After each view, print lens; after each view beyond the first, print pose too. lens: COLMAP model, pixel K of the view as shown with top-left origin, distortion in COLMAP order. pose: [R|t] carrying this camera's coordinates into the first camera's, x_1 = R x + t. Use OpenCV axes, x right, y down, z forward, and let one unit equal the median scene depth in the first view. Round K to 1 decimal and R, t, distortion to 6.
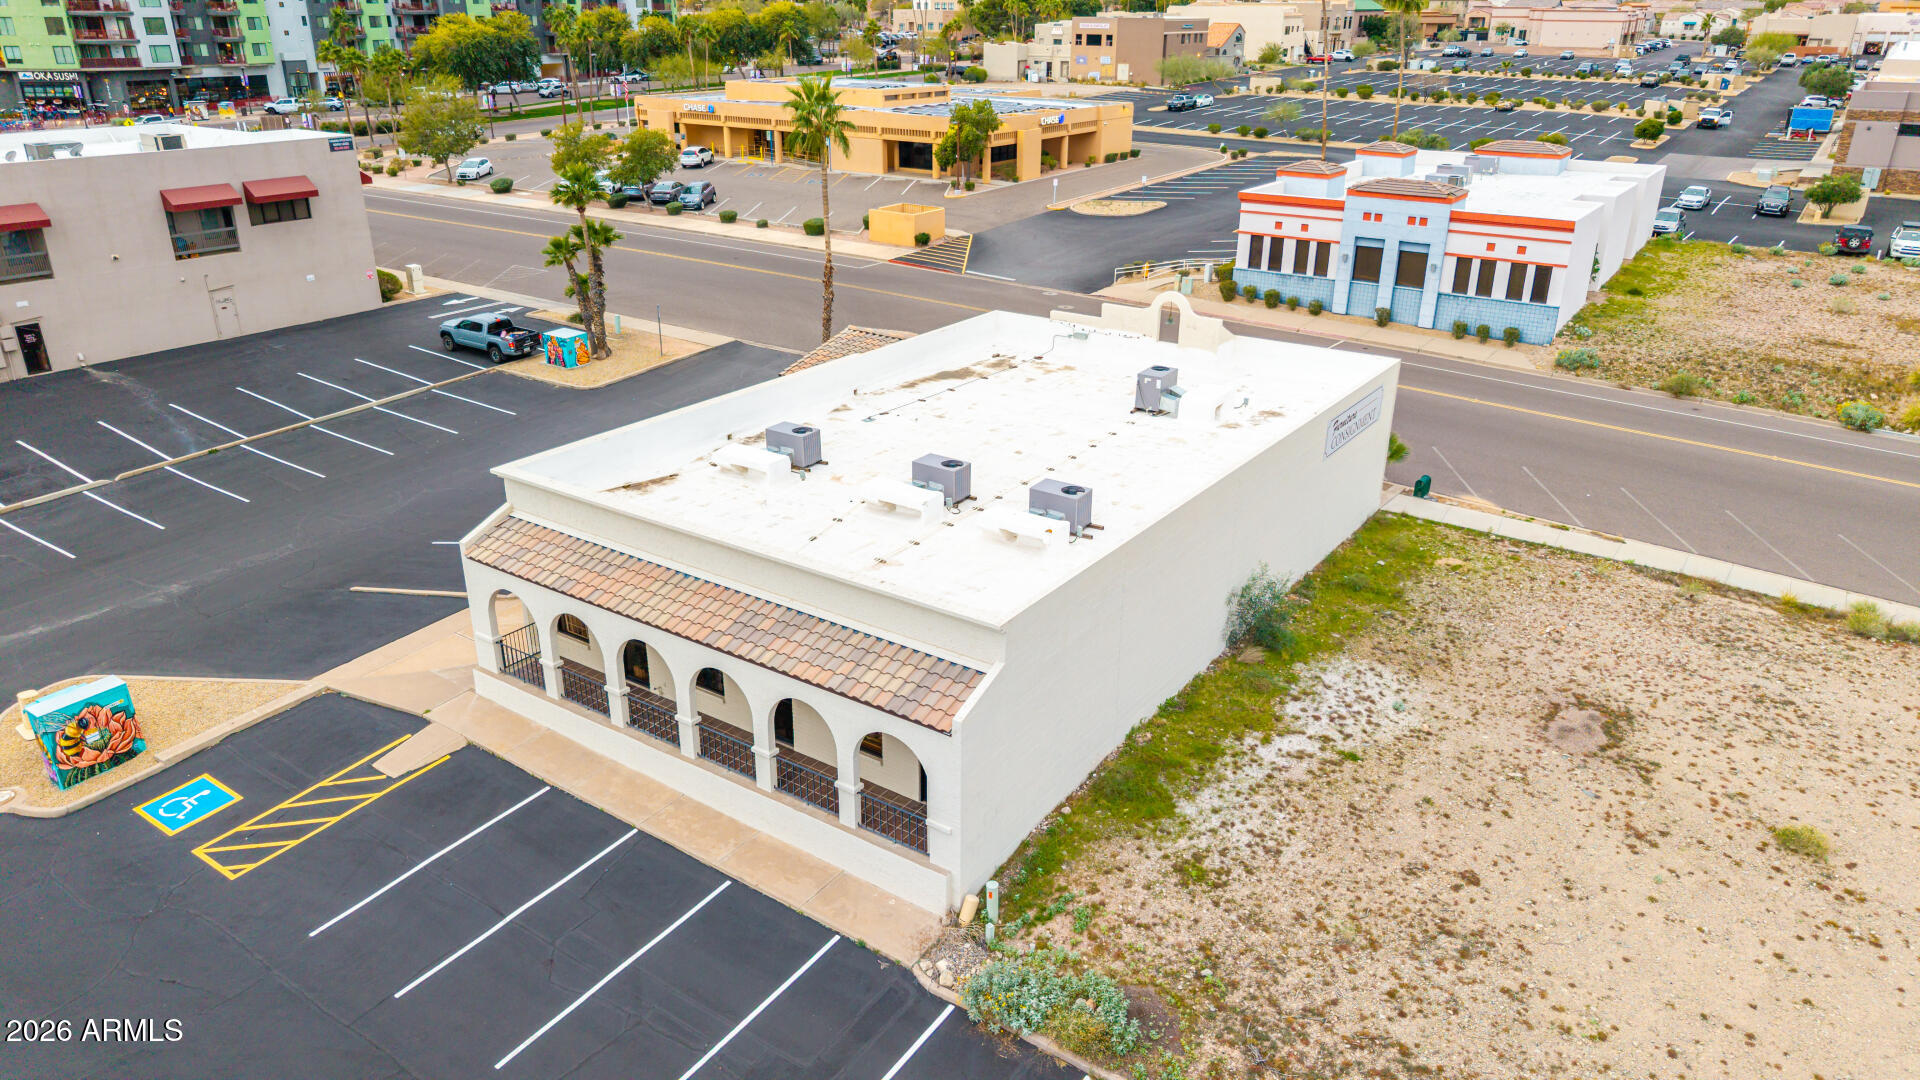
lens RADIAL K [[1285.9, 0, 960.0], [0, 1285.9, 540.0], [0, 0, 1]] dist [0.023525, -0.022731]
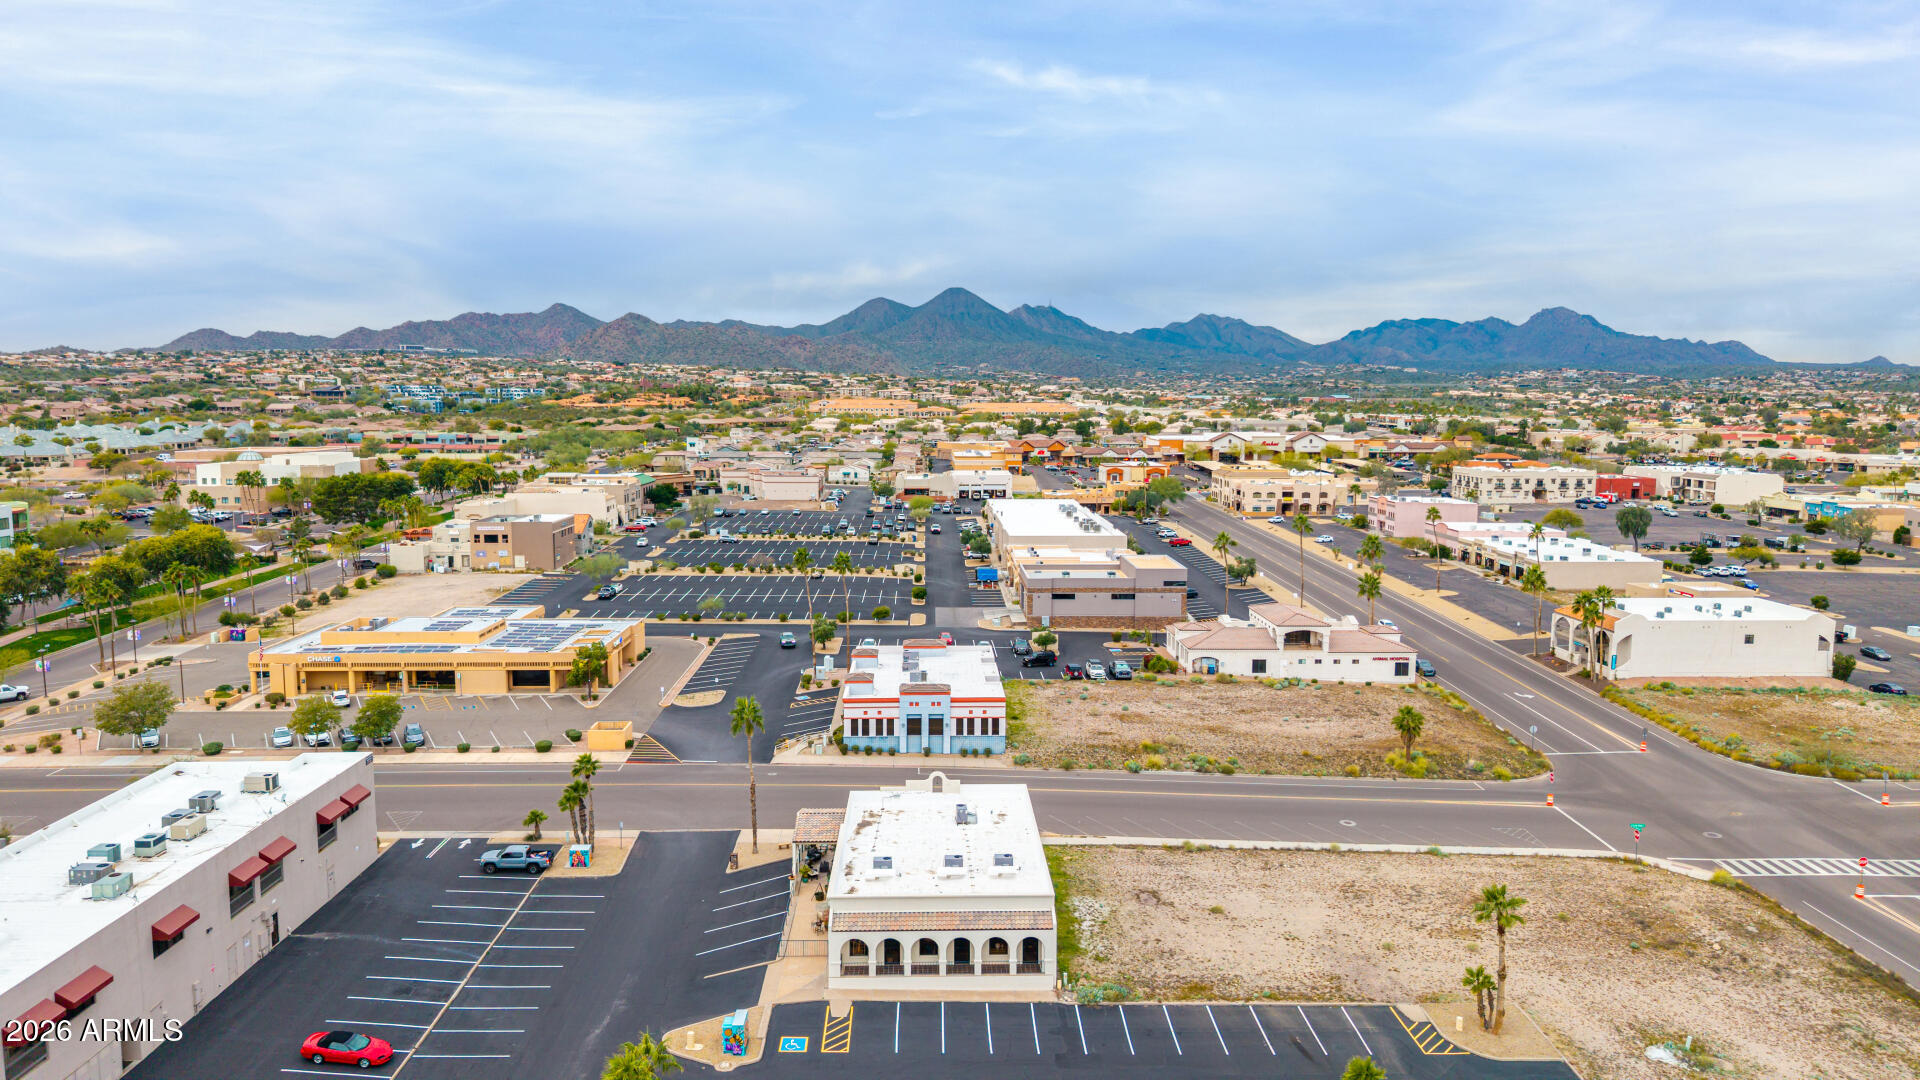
lens RADIAL K [[1275.0, 0, 957.5], [0, 1275.0, 536.8], [0, 0, 1]] dist [0.111473, -0.197070]
pose [[0.806635, -0.069710, 0.586925, -1.264320], [0.231809, 0.950773, -0.205660, -0.116282], [-0.543696, 0.301947, 0.783086, -1.108838]]
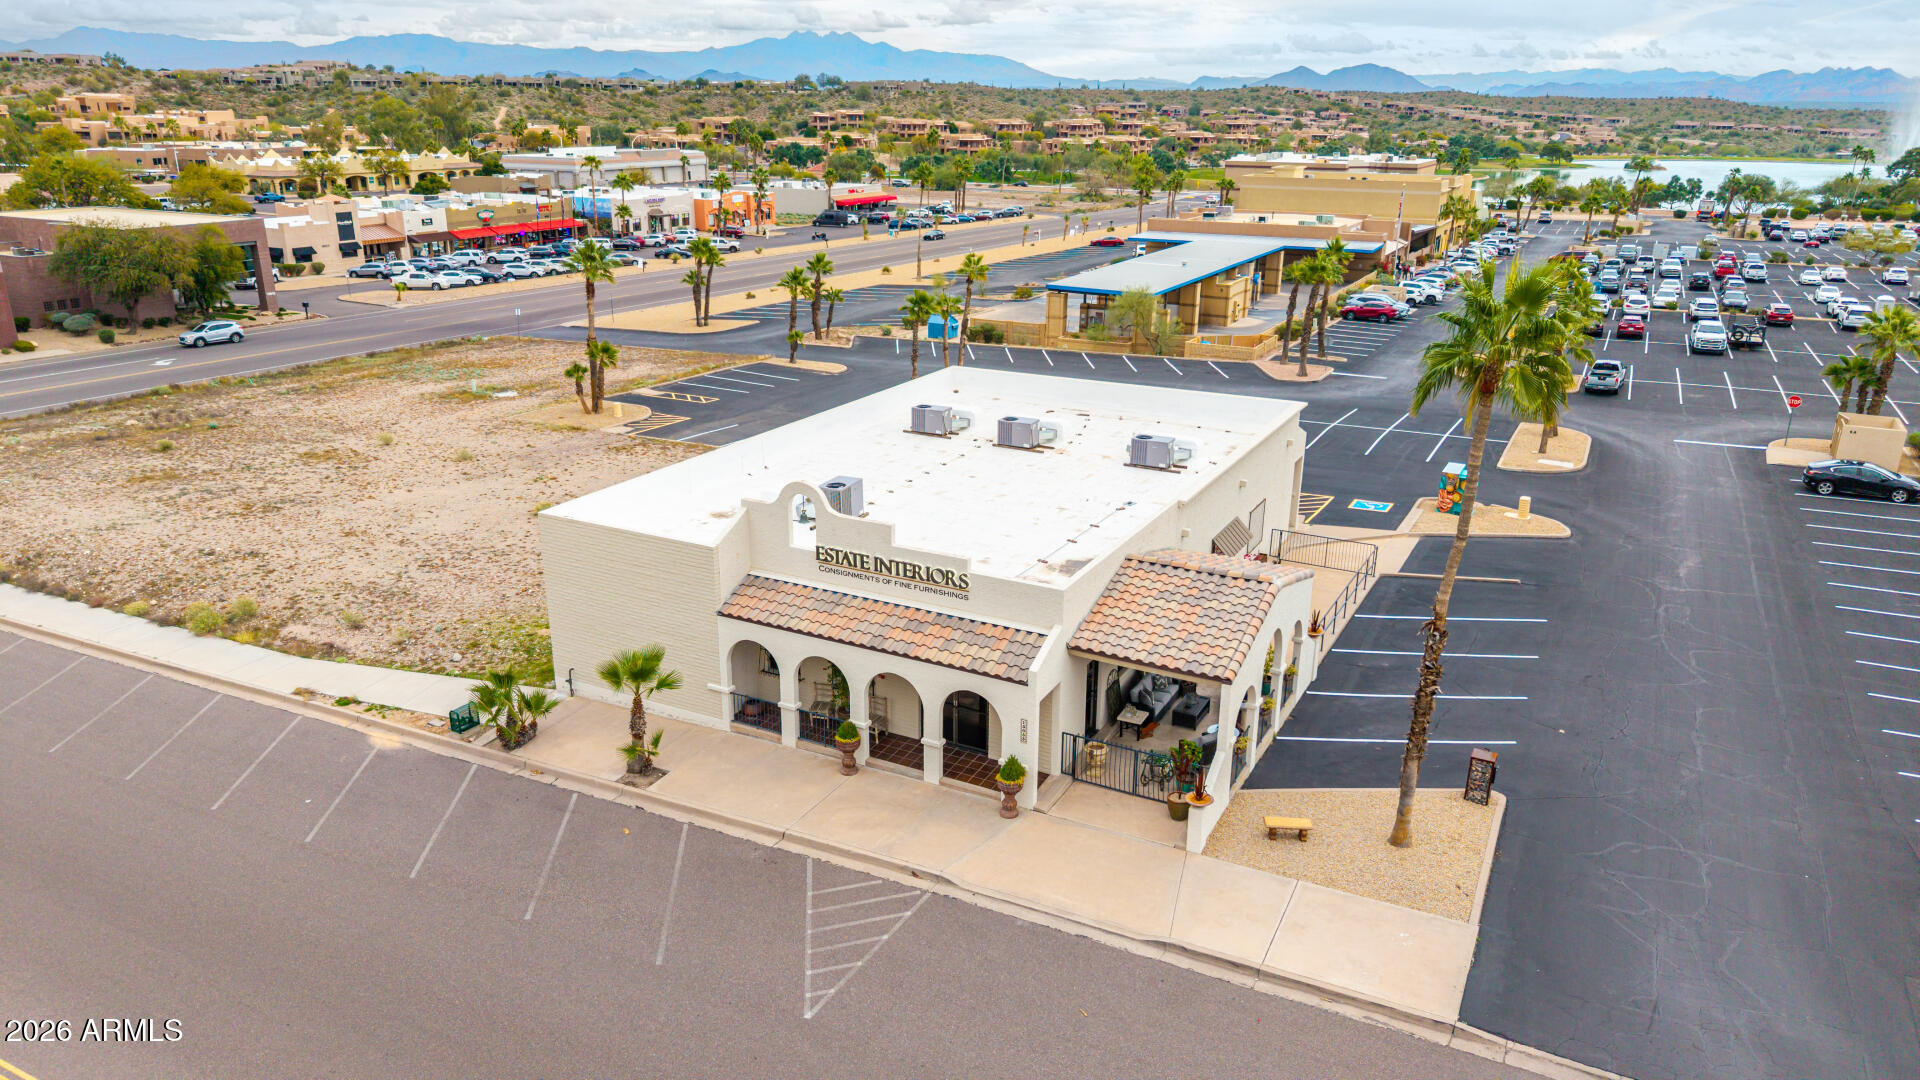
lens RADIAL K [[1298.1, 0, 957.4], [0, 1298.1, 512.2], [0, 0, 1]] dist [0.004745, 0.004943]
pose [[-0.992362, 0.024642, -0.120870, 0.177983], [-0.059513, 0.762632, 0.644089, -0.702651], [0.108051, 0.646363, -0.755341, 1.680050]]
